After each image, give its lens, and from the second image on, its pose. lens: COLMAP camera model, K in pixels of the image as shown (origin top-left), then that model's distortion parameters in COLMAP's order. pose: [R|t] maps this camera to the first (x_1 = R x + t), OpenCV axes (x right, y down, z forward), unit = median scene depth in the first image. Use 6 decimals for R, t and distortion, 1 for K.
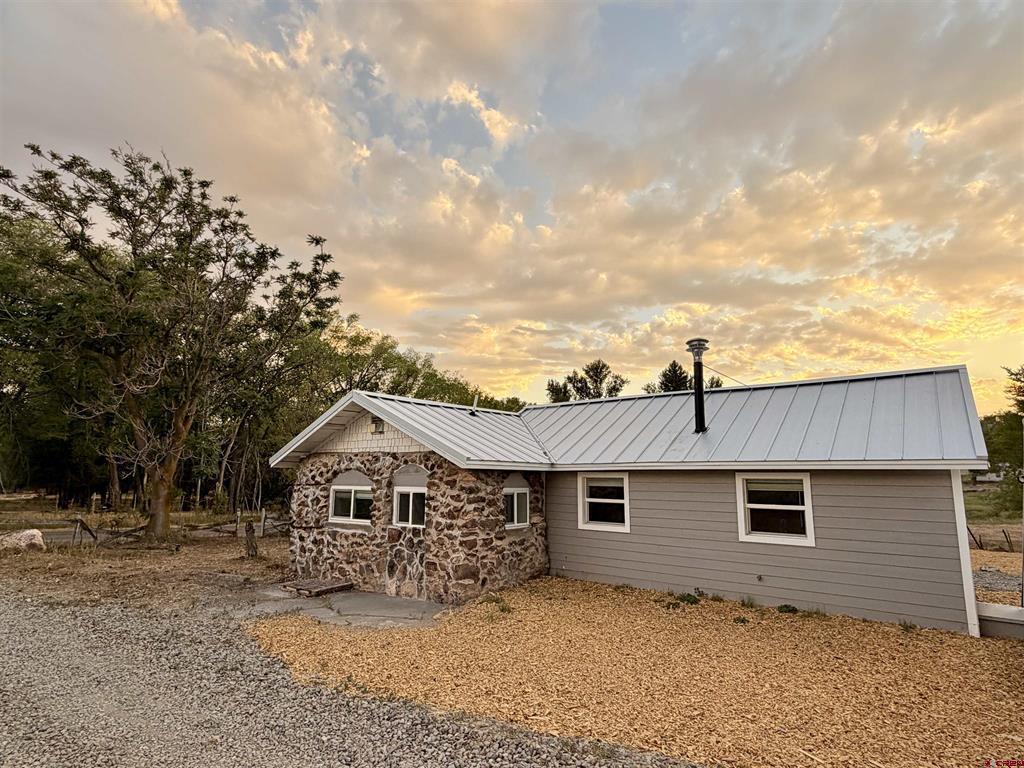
lens RADIAL K [[560.0, 0, 512.0], [0, 560.0, 384.0], [0, 0, 1]] dist [-0.002182, -0.000931]
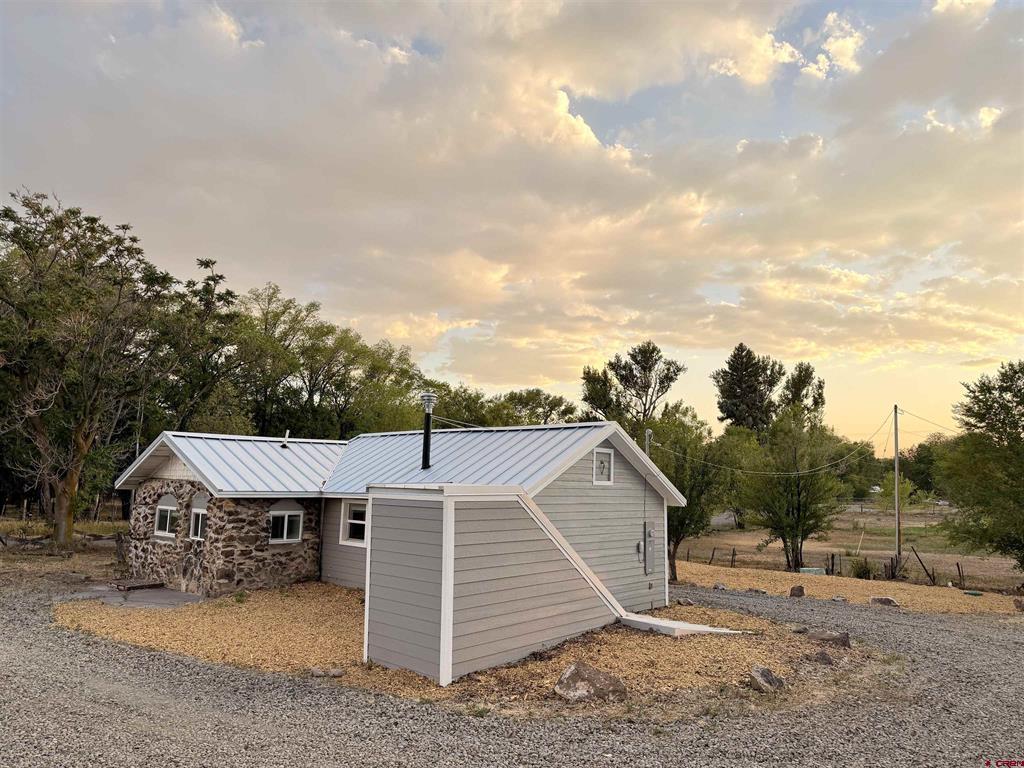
lens RADIAL K [[722.4, 0, 512.0], [0, 722.4, 384.0], [0, 0, 1]] dist [0.046911, -0.063885]
pose [[0.995913, 0.006586, -0.090072, 0.630673], [-0.003896, 0.999542, 0.030009, -0.144737], [0.090228, -0.029536, 0.995483, -0.547673]]
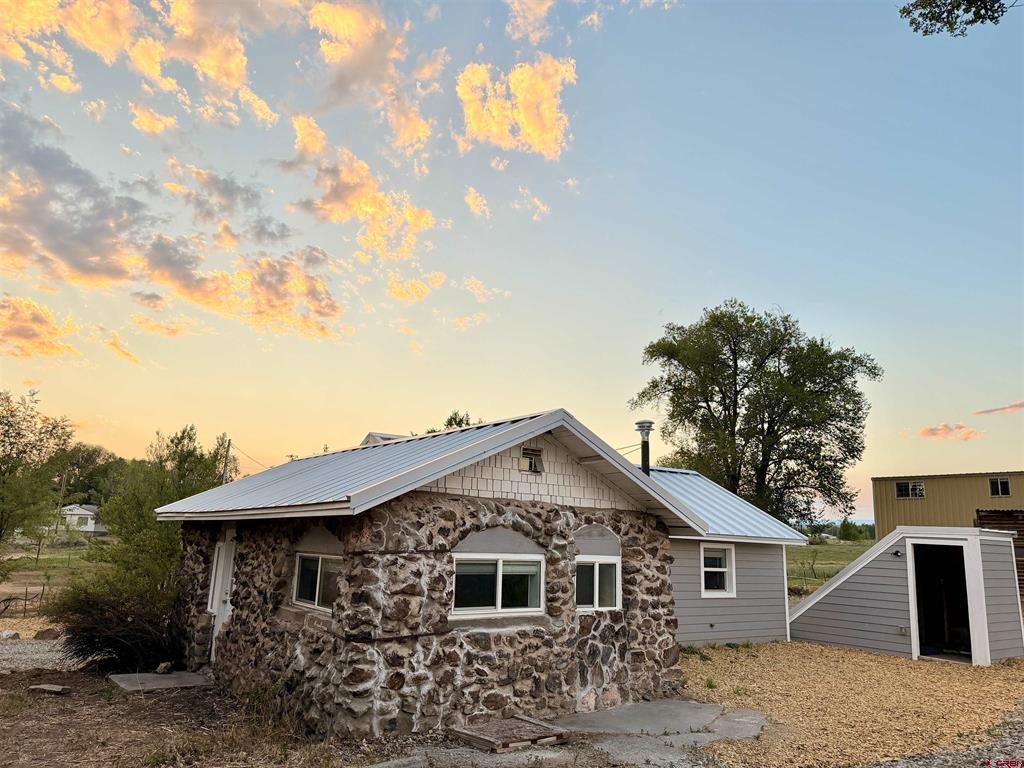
lens RADIAL K [[722.4, 0, 512.0], [0, 722.4, 384.0], [0, 0, 1]] dist [0.046911, -0.063885]
pose [[0.268419, 0.210907, 0.939931, -1.073891], [-0.187513, 0.968513, -0.163772, 0.131393], [-0.944876, -0.132290, 0.299515, 0.787709]]
